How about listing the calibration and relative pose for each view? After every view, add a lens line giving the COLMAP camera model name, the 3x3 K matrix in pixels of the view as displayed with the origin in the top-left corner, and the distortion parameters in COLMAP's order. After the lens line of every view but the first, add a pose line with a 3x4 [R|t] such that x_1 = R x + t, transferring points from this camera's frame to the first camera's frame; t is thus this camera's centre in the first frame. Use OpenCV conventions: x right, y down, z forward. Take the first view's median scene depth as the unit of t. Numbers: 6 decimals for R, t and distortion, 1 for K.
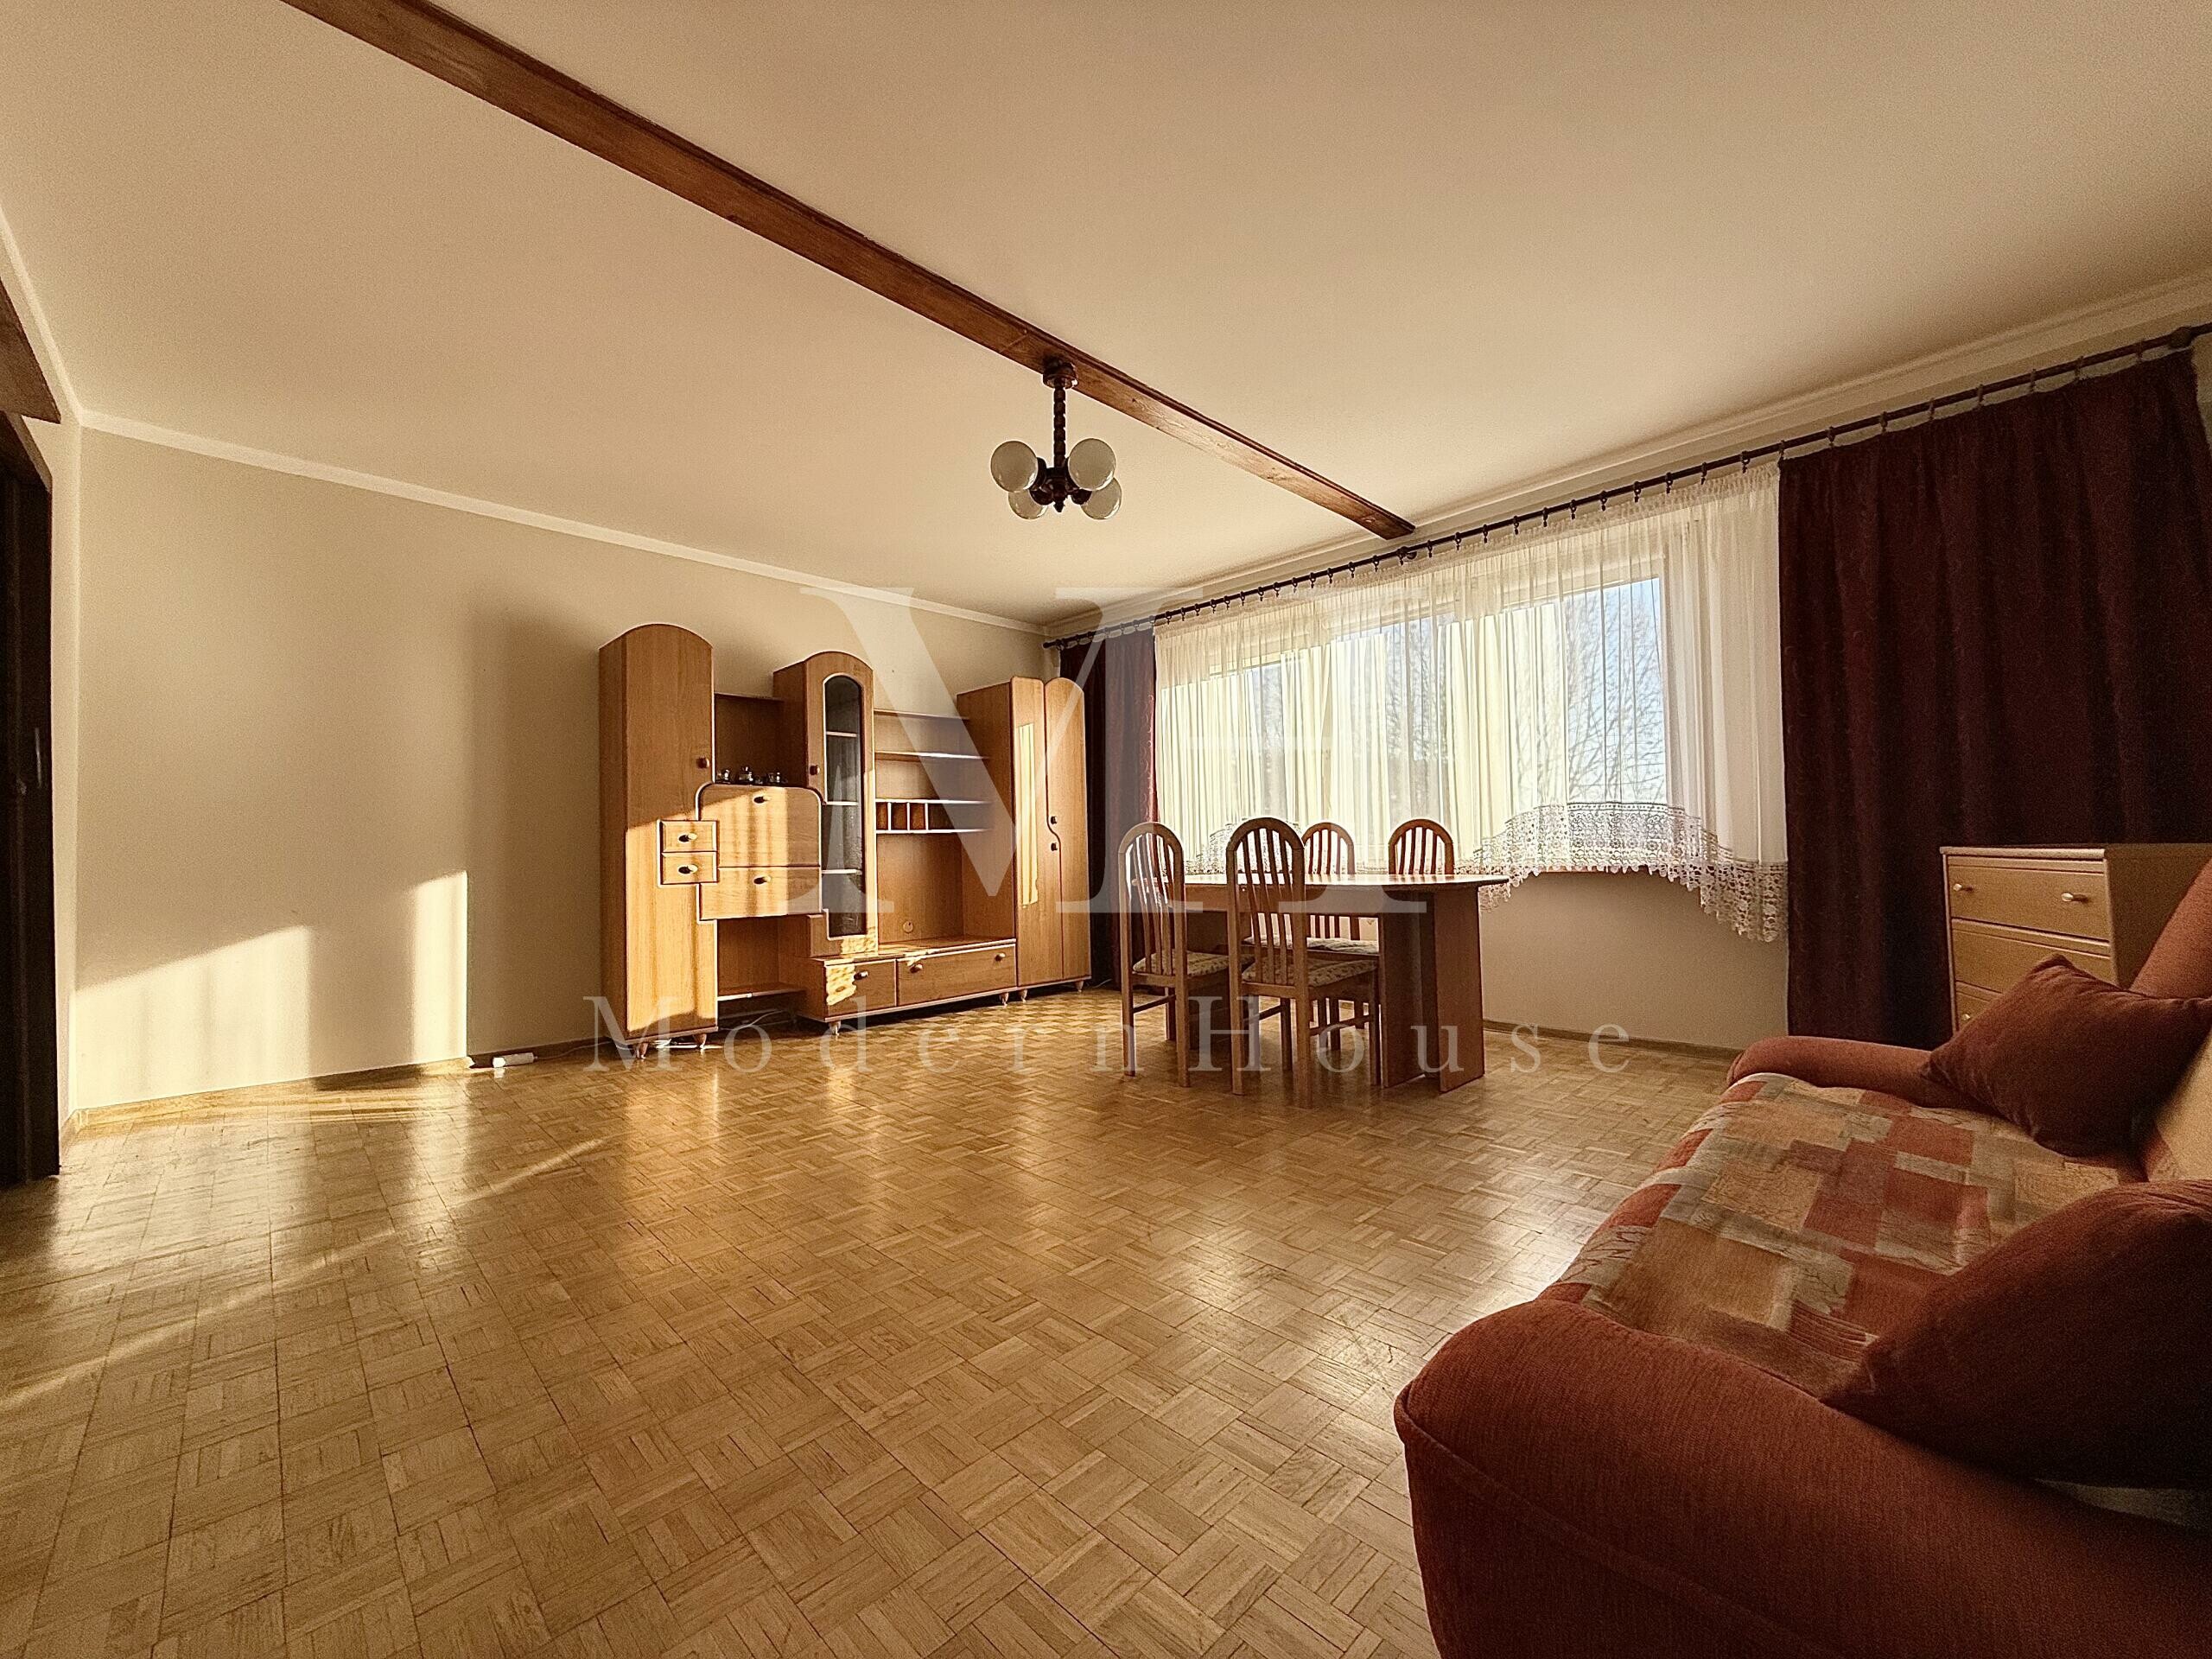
lens RADIAL K [[875.7, 0, 1098.5], [0, 875.7, 824.5], [0, 0, 1]] dist [0.001292, 0.000064]
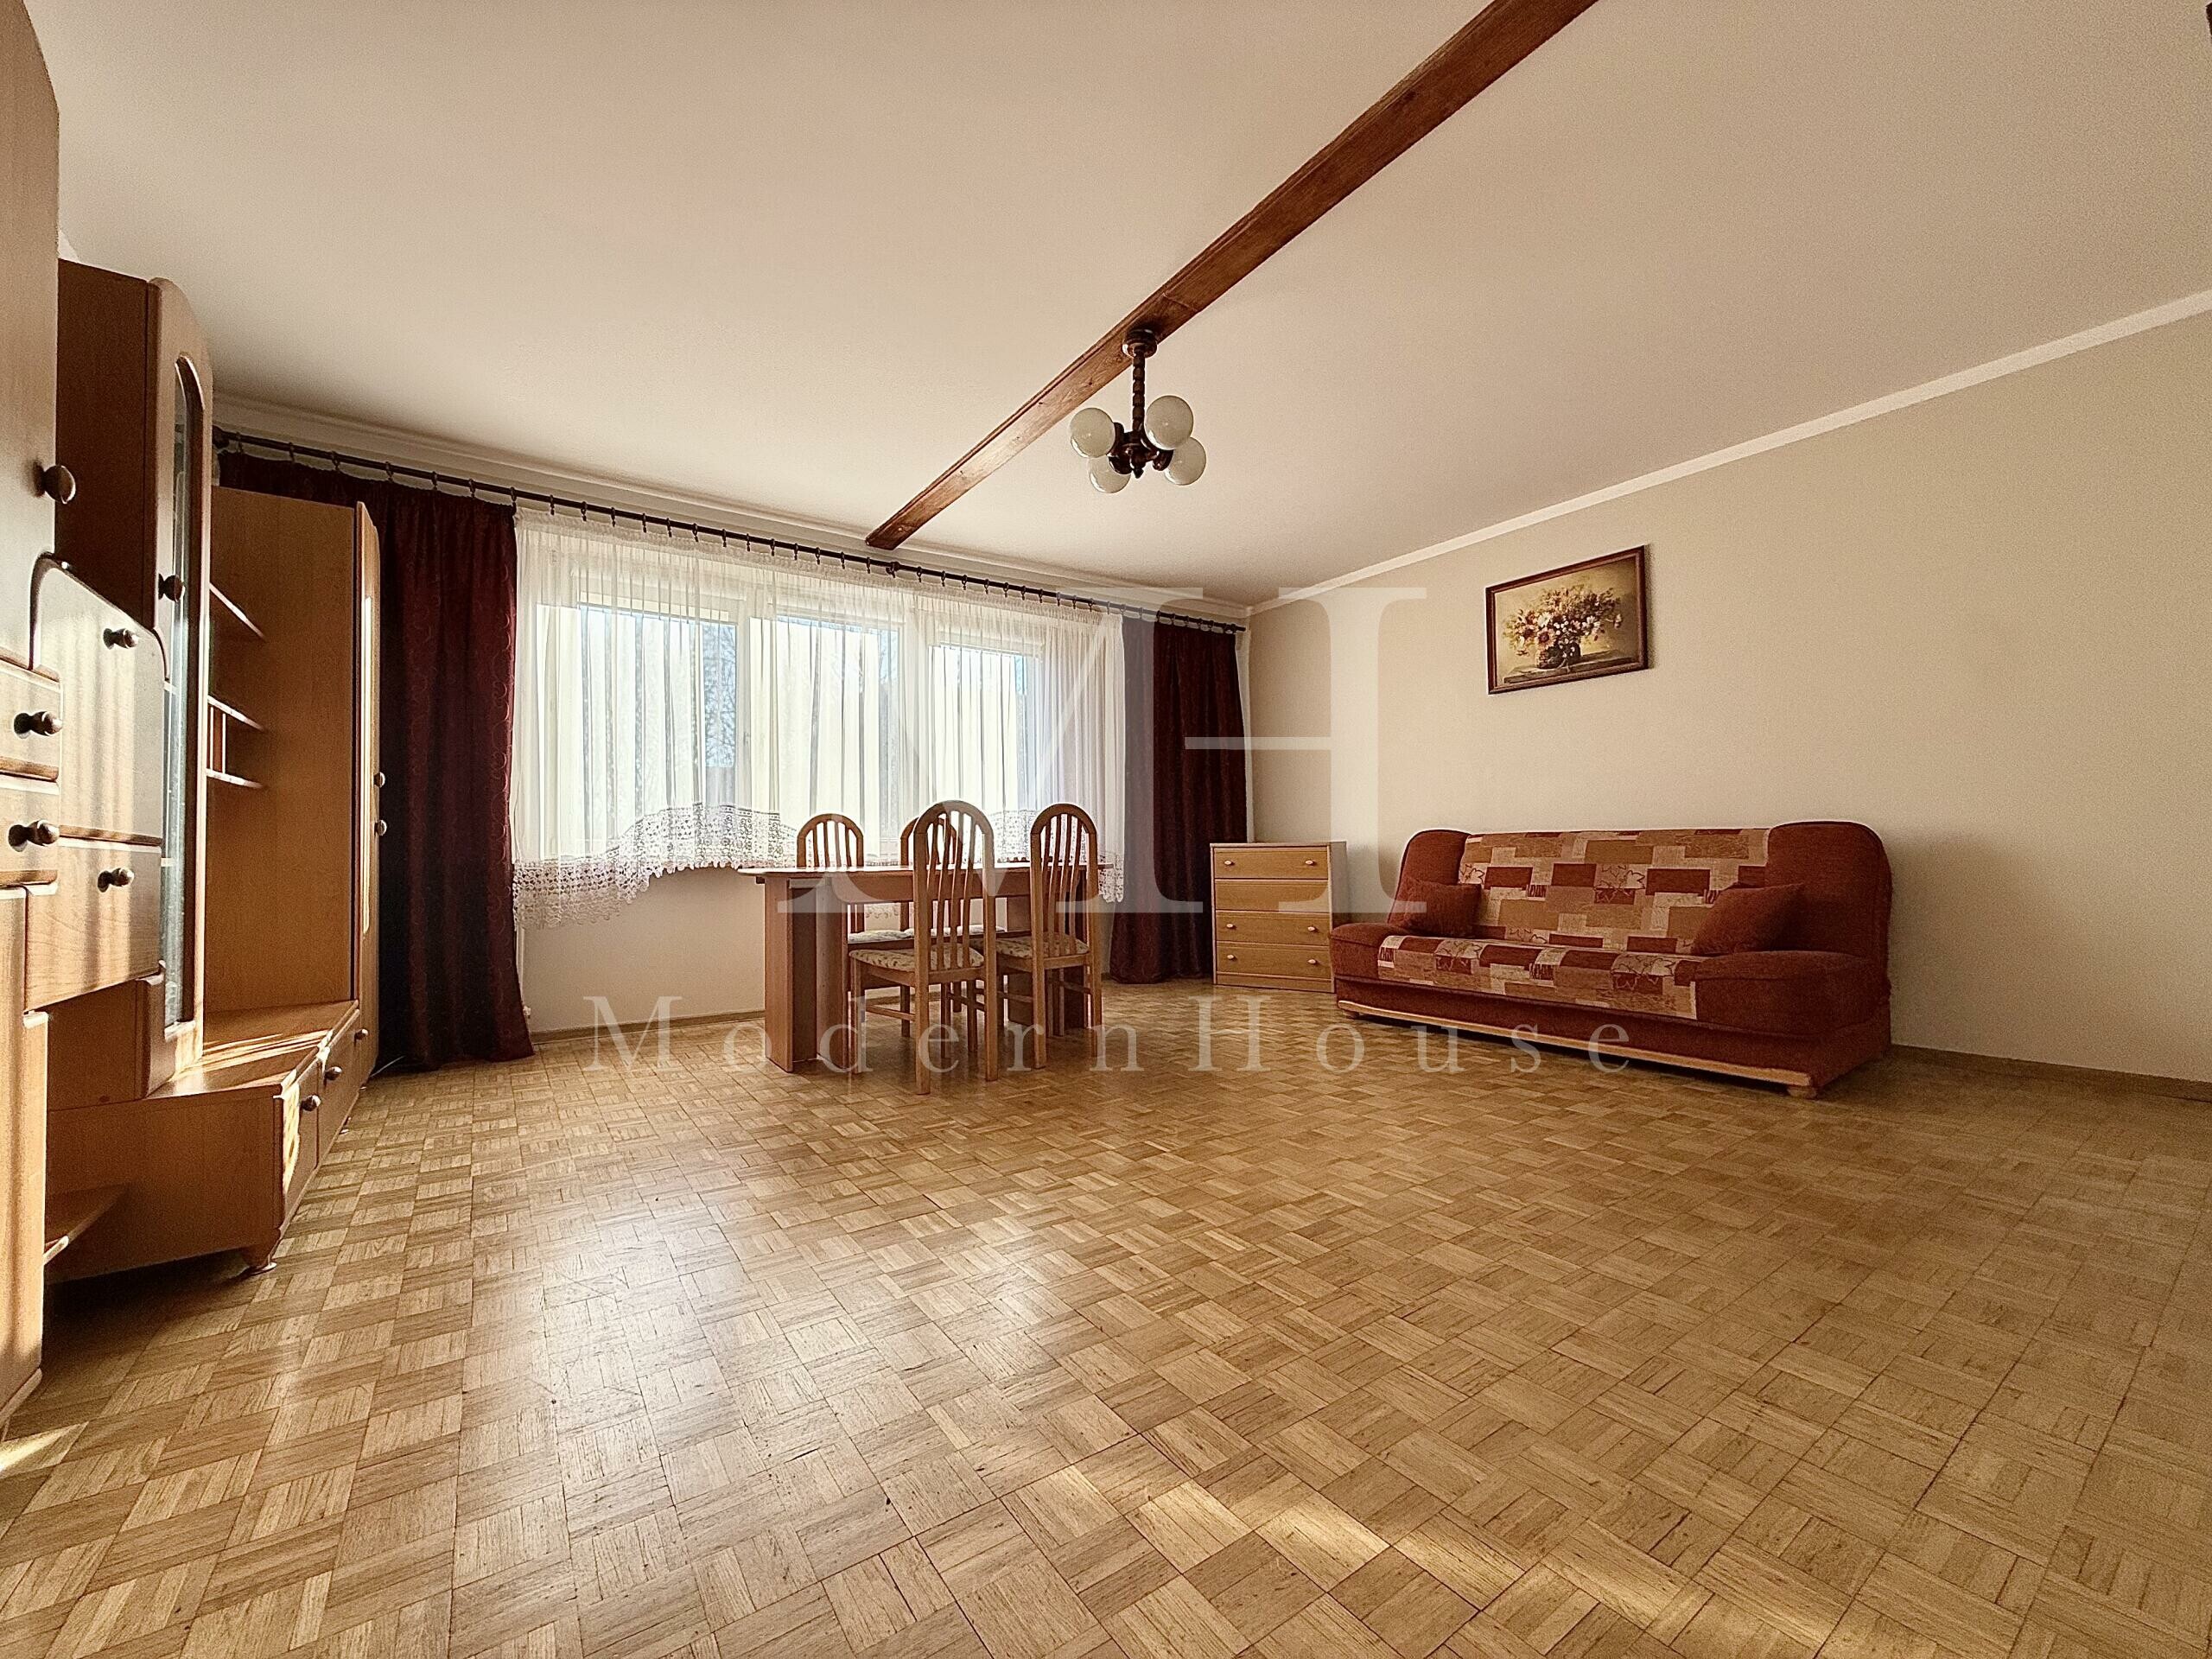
lens RADIAL K [[875.7, 0, 1097.7], [0, 875.7, 836.5], [0, 0, 1]] dist [0.001292, 0.000064]
pose [[0.161110, 0.038568, 0.986183, -0.772843], [-0.017360, 0.999192, -0.036241, 0.062802], [-0.986784, -0.011281, 0.161649, 0.685723]]
